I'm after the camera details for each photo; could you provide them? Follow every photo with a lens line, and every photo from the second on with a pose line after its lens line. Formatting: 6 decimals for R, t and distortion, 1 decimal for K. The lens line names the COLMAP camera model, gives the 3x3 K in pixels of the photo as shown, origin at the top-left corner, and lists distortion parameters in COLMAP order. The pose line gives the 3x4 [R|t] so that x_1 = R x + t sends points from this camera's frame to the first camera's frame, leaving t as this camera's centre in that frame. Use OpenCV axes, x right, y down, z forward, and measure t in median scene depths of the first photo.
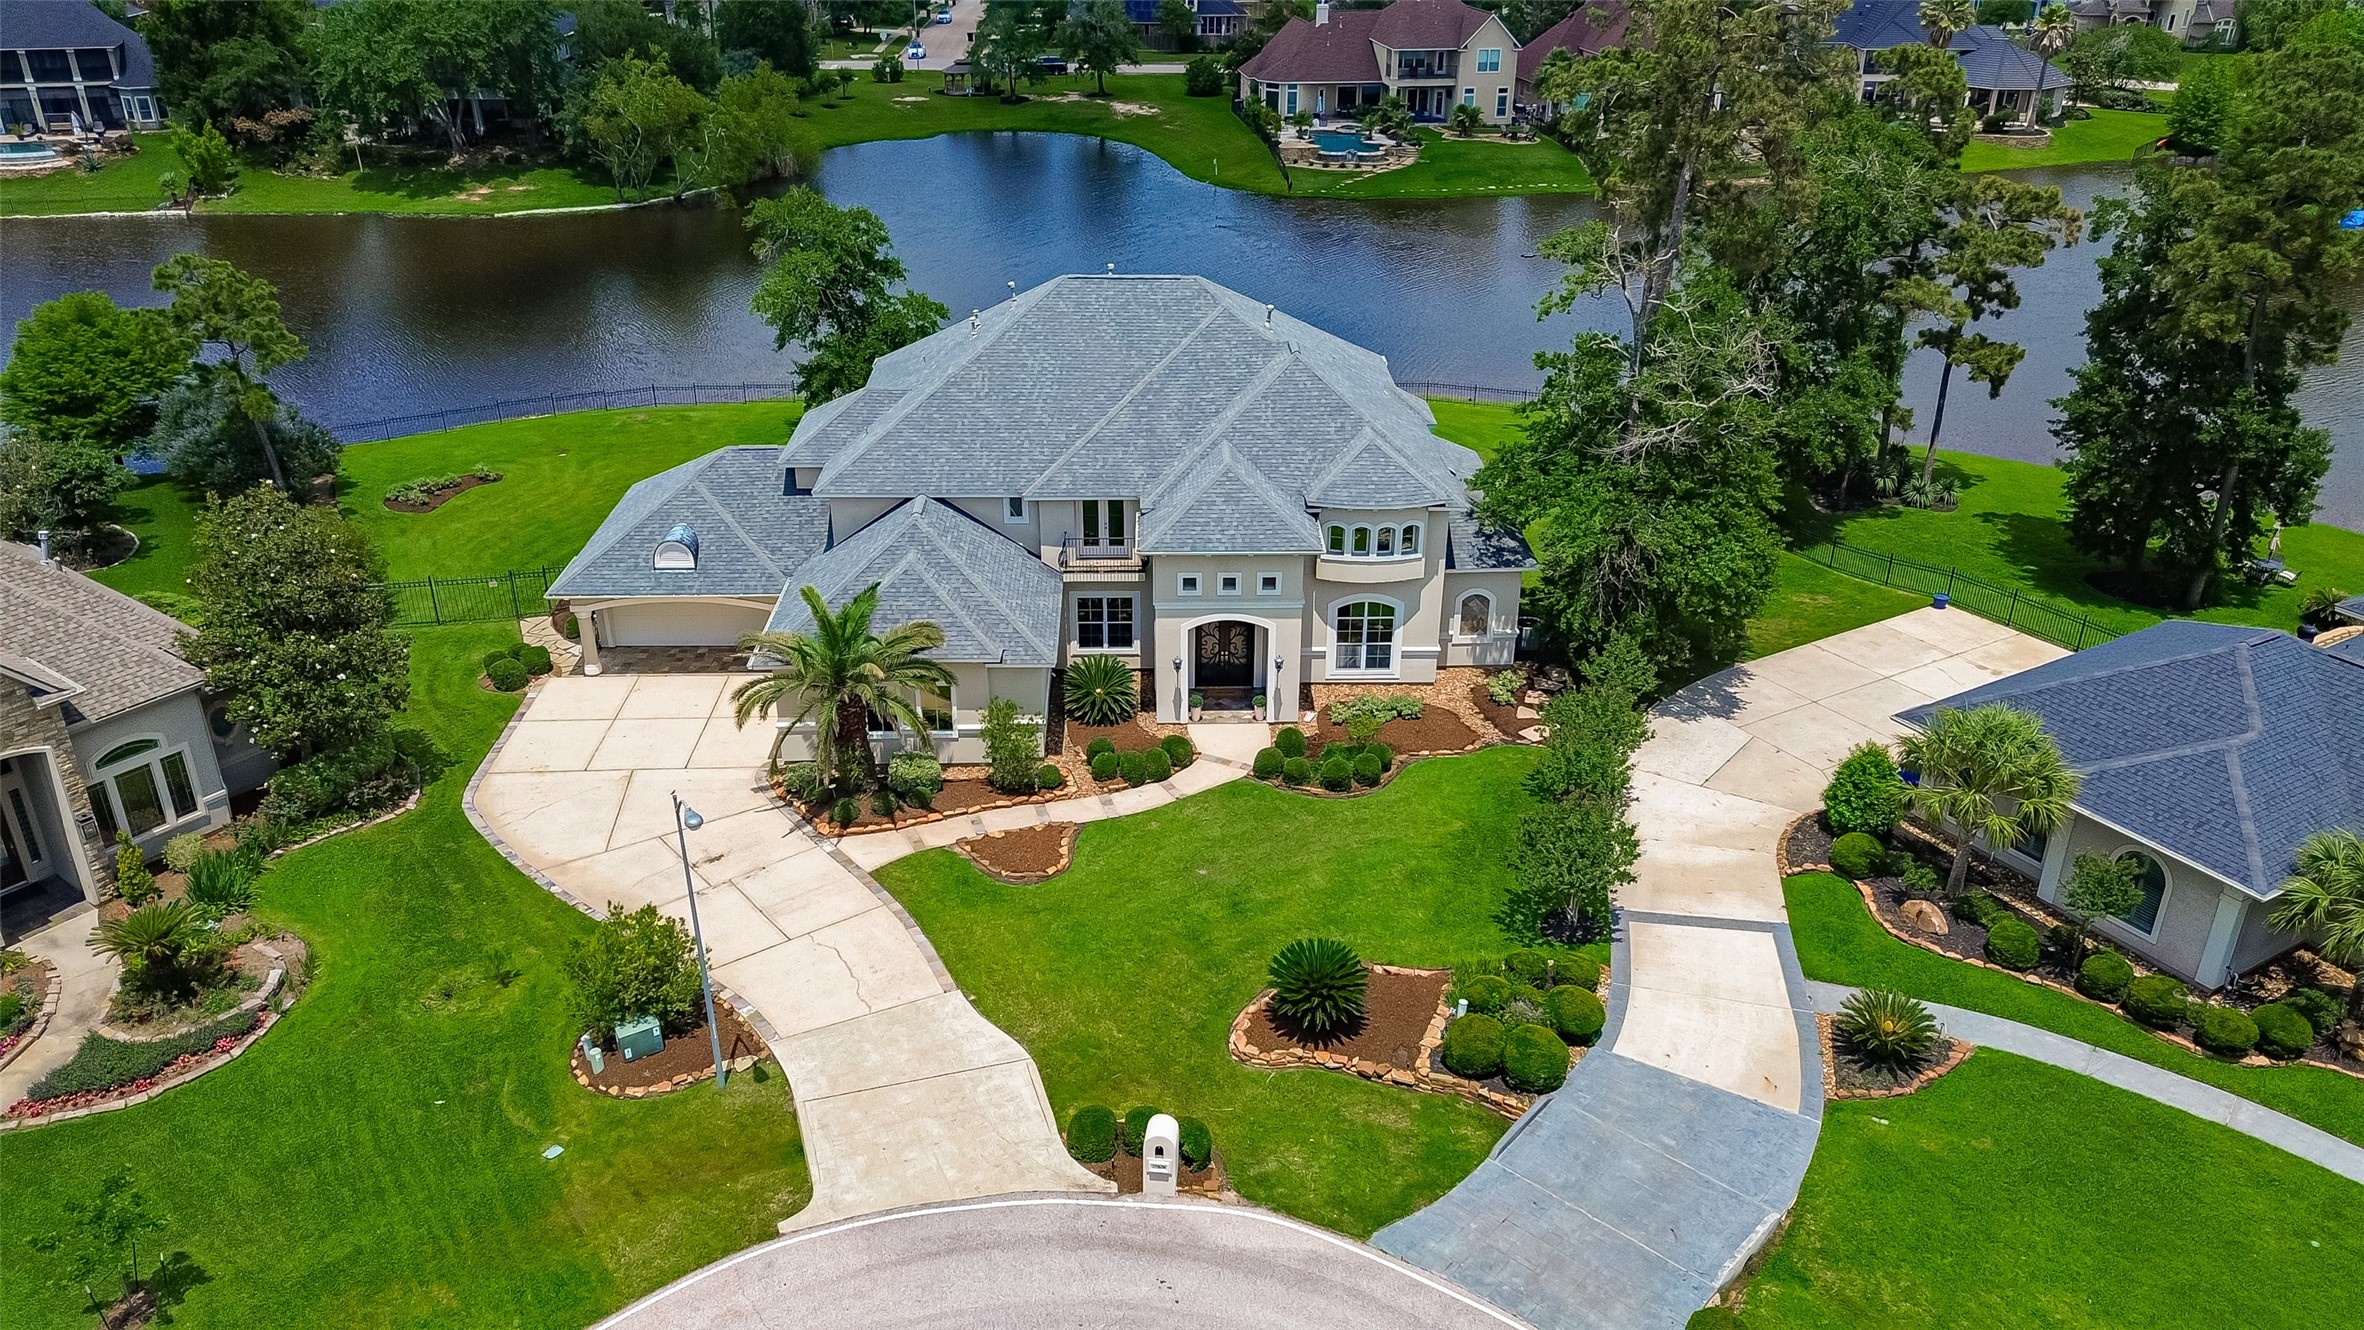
lens RADIAL K [[1672.5, 0, 1161.2], [0, 1672.5, 659.8], [0, 0, 1]] dist [0.074136, -0.075715]
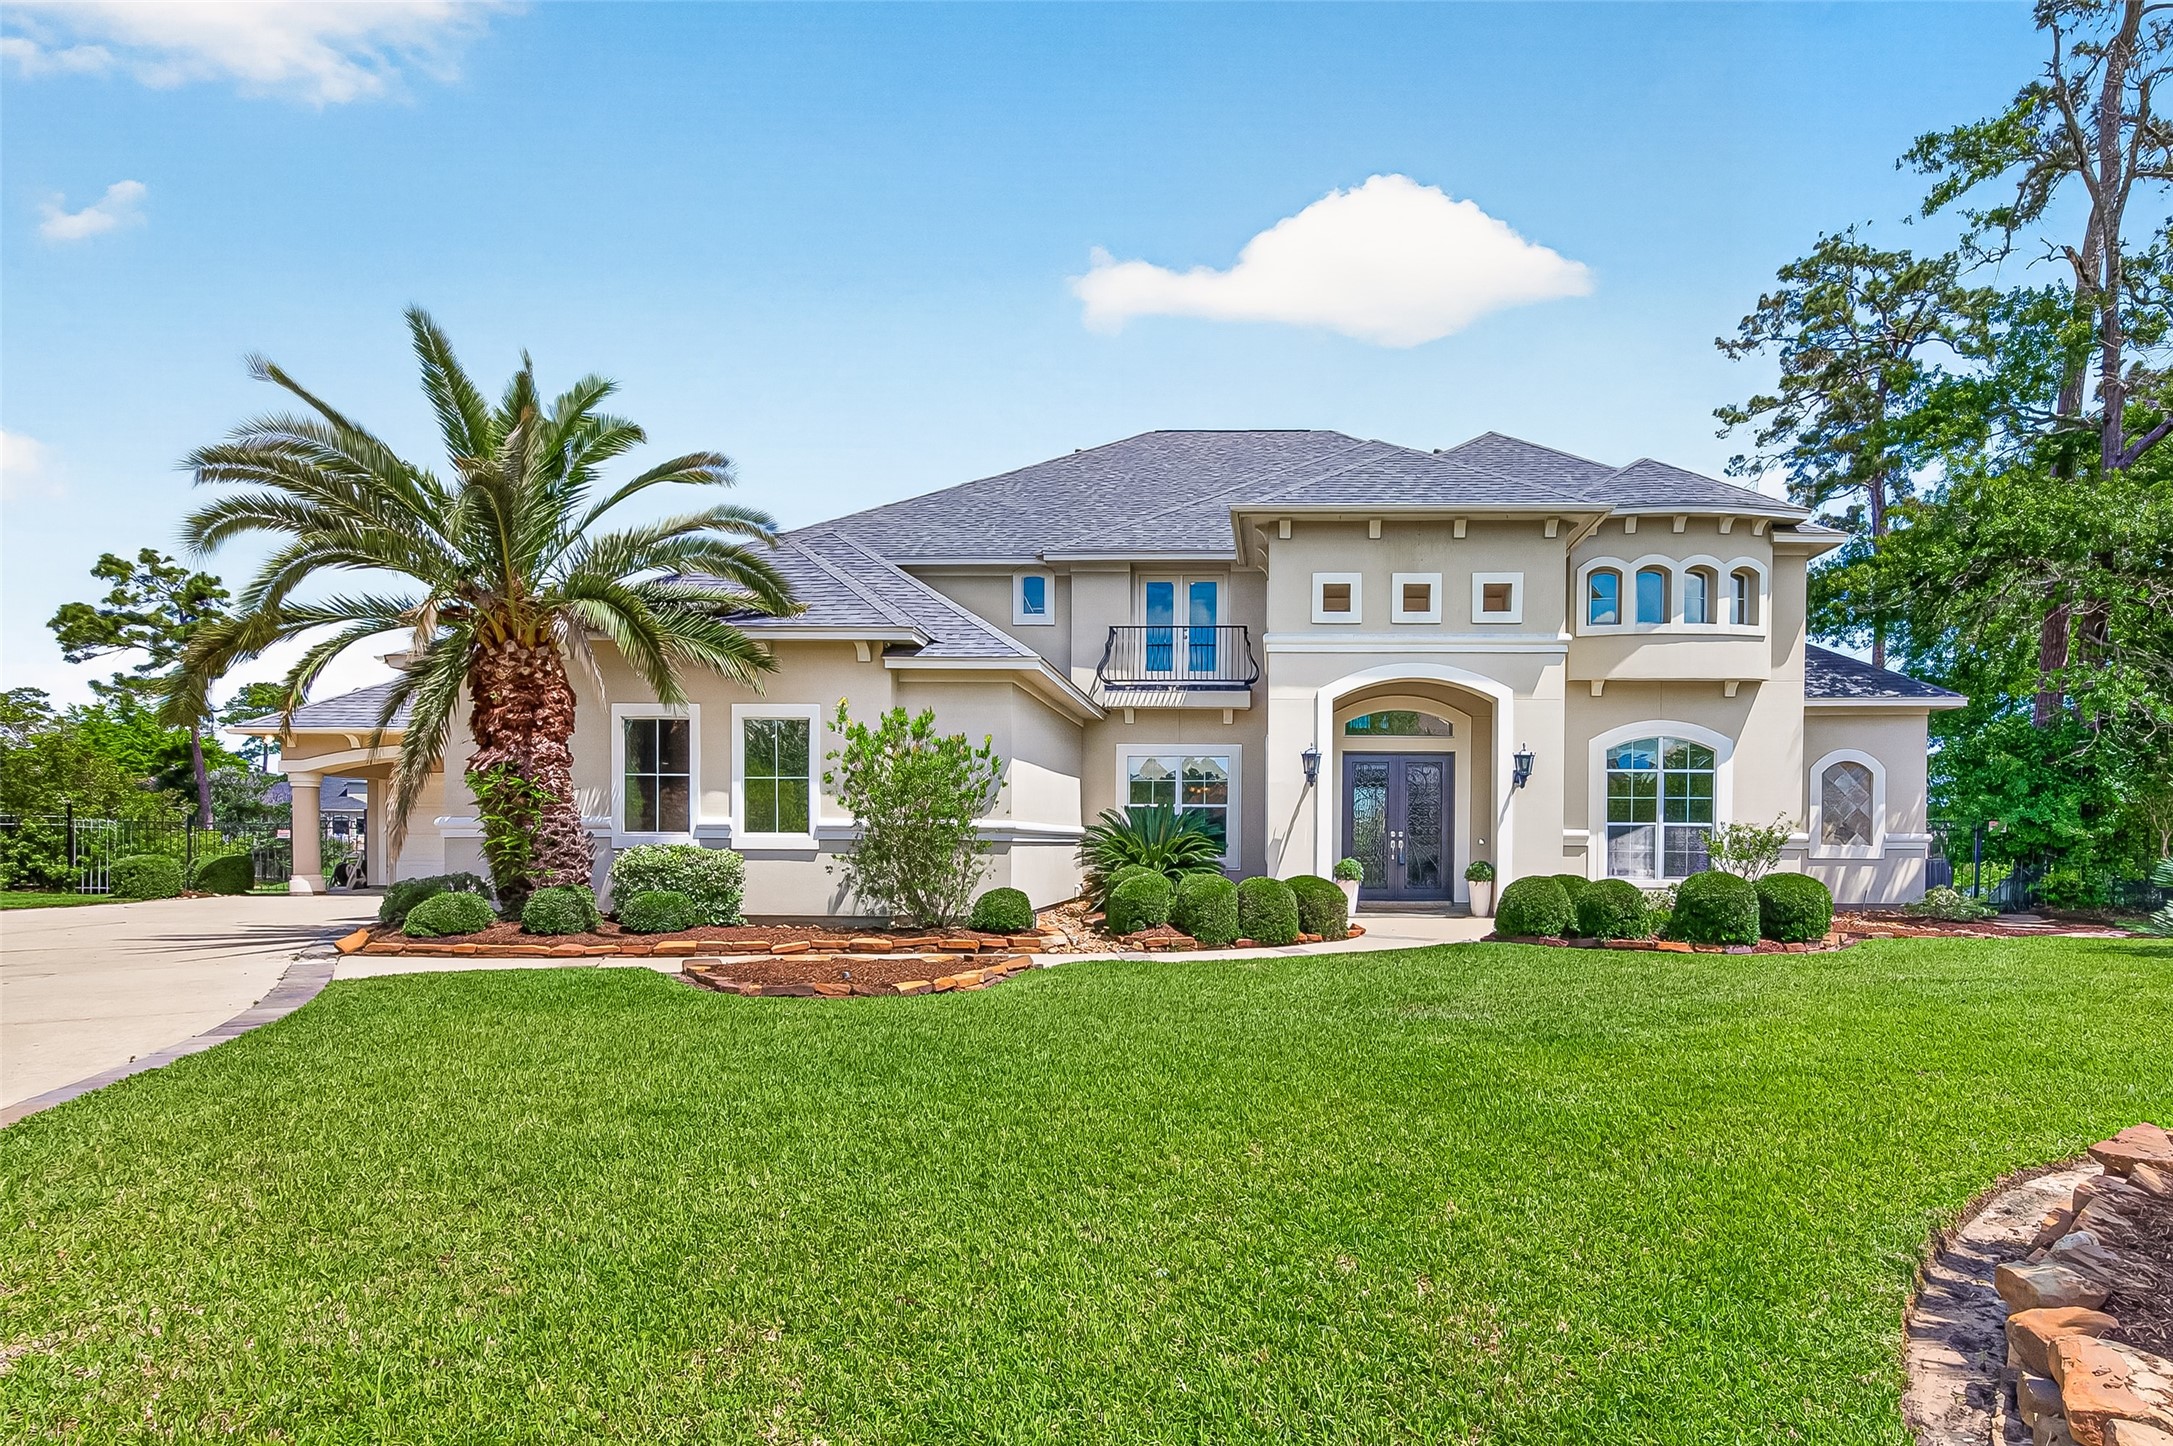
lens RADIAL K [[1135.9, 0, 1226.6], [0, 1135.9, 864.3], [0, 0, 1]] dist [0.002045, 0.000794]
pose [[0.998734, 0.010682, -0.049162, 0.001532], [-0.030618, 0.904446, -0.425488, 0.172408], [0.039919, 0.426454, 0.903628, 0.724899]]
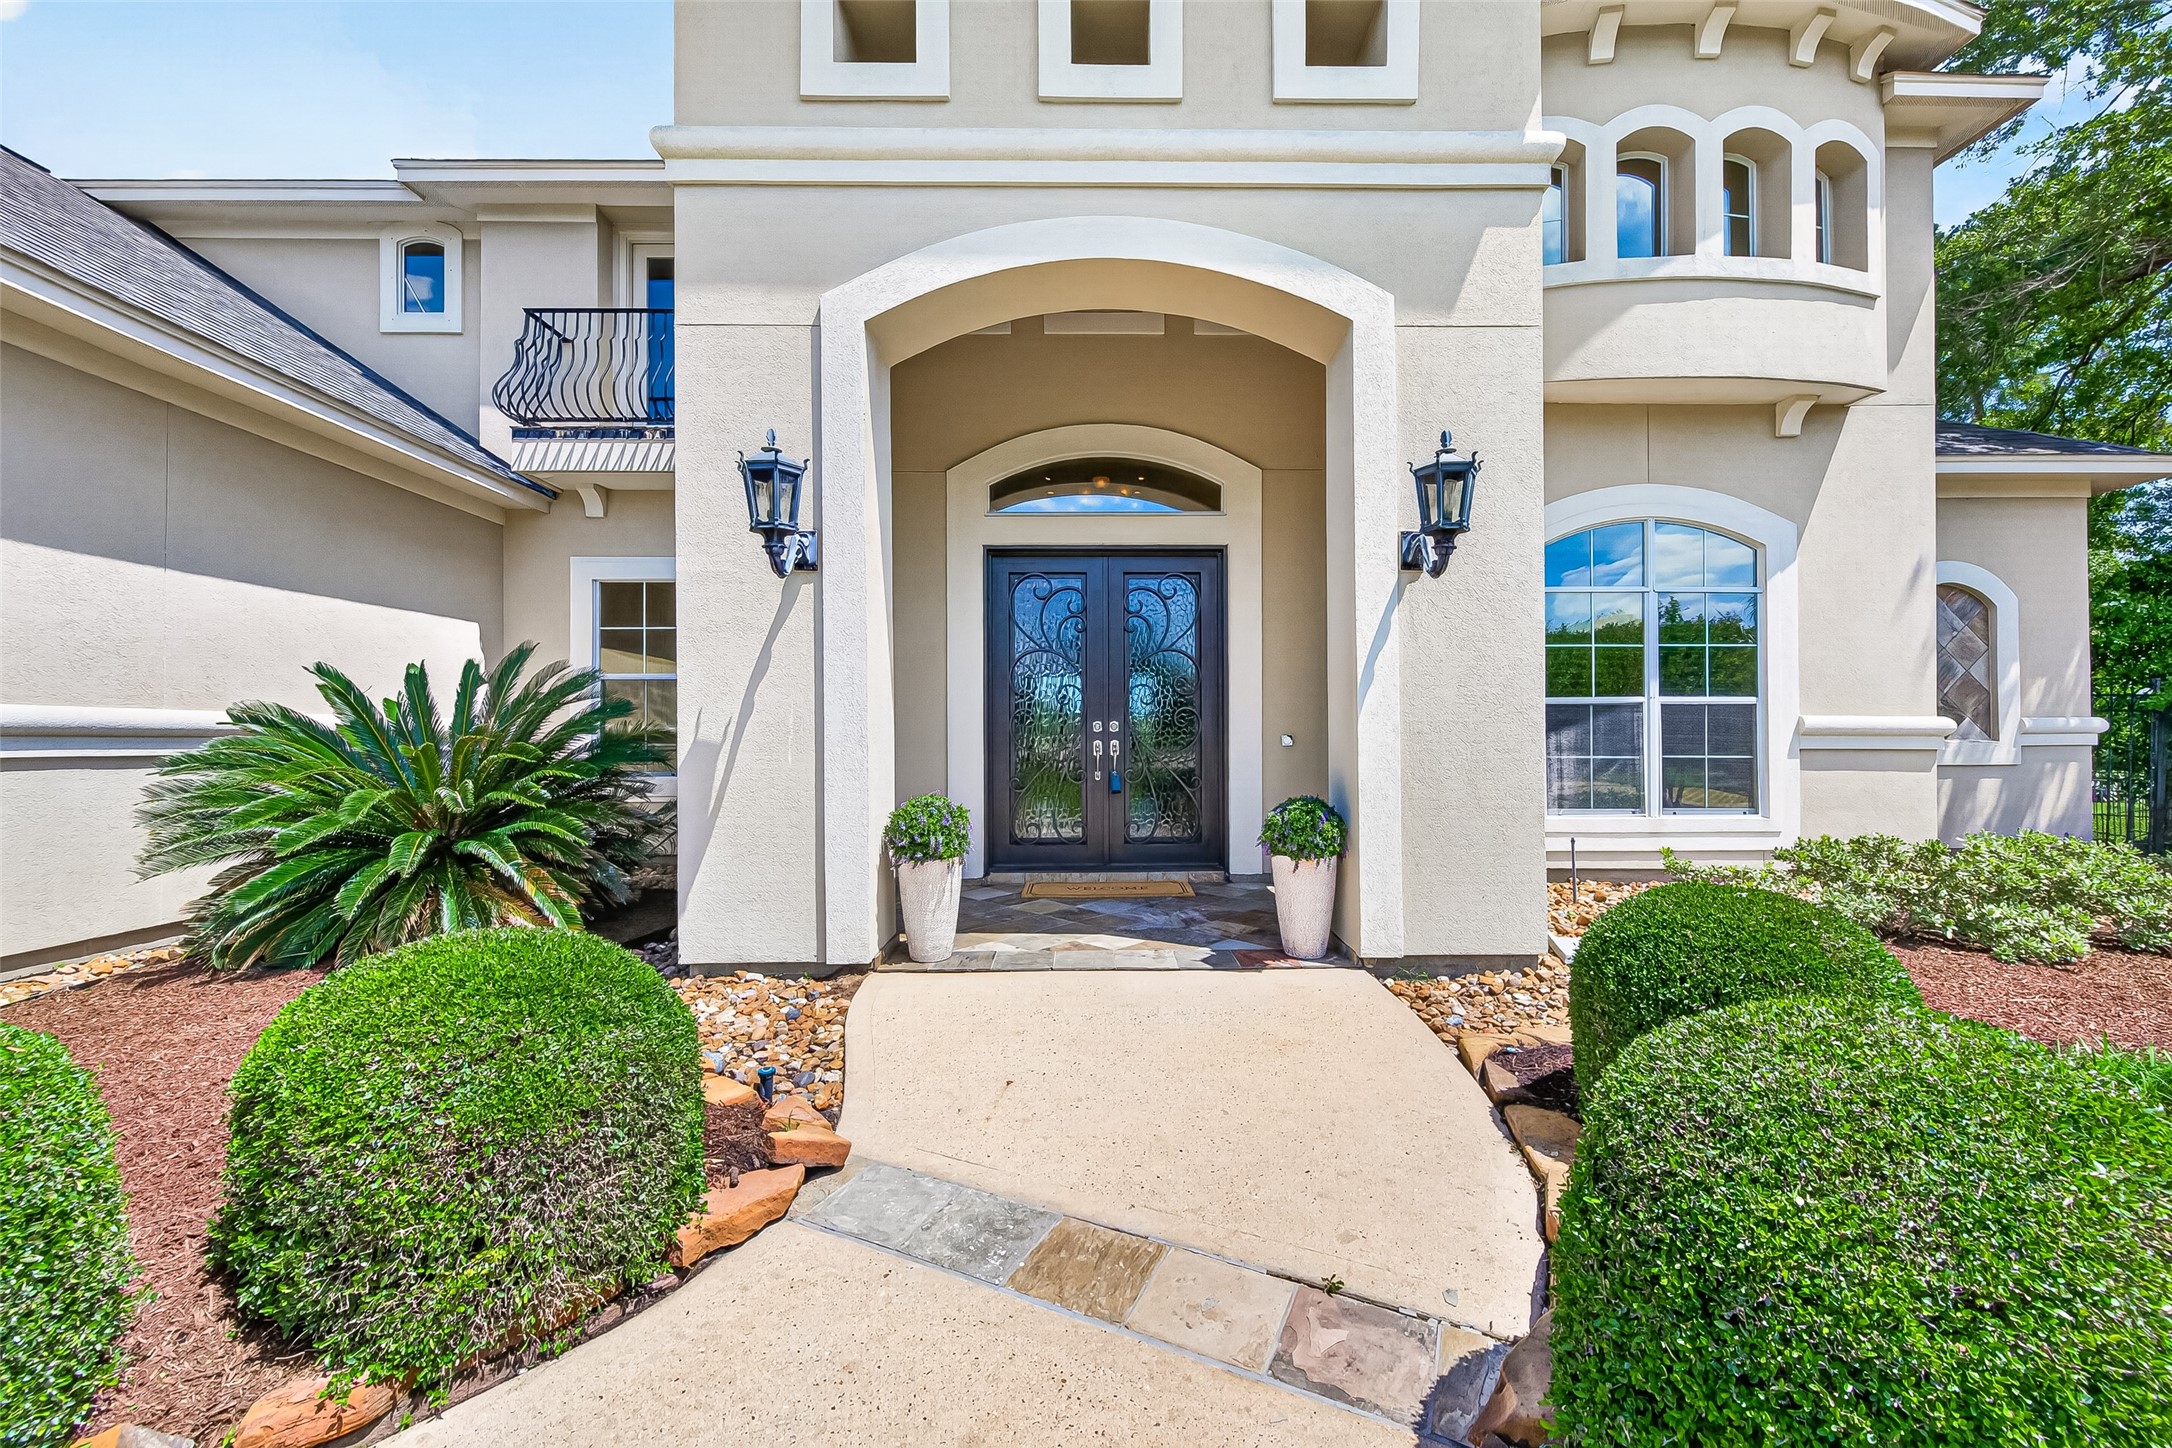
lens RADIAL K [[843.4, 0, 1102.3], [0, 843.4, 741.2], [0, 0, 1]] dist [-0.000538, 0.000210]
pose [[0.999999, -0.000938, 0.001174, 0.039887], [0.001363, 0.895017, -0.446030, 0.057668], [-0.000632, 0.446031, 0.895017, 0.955460]]
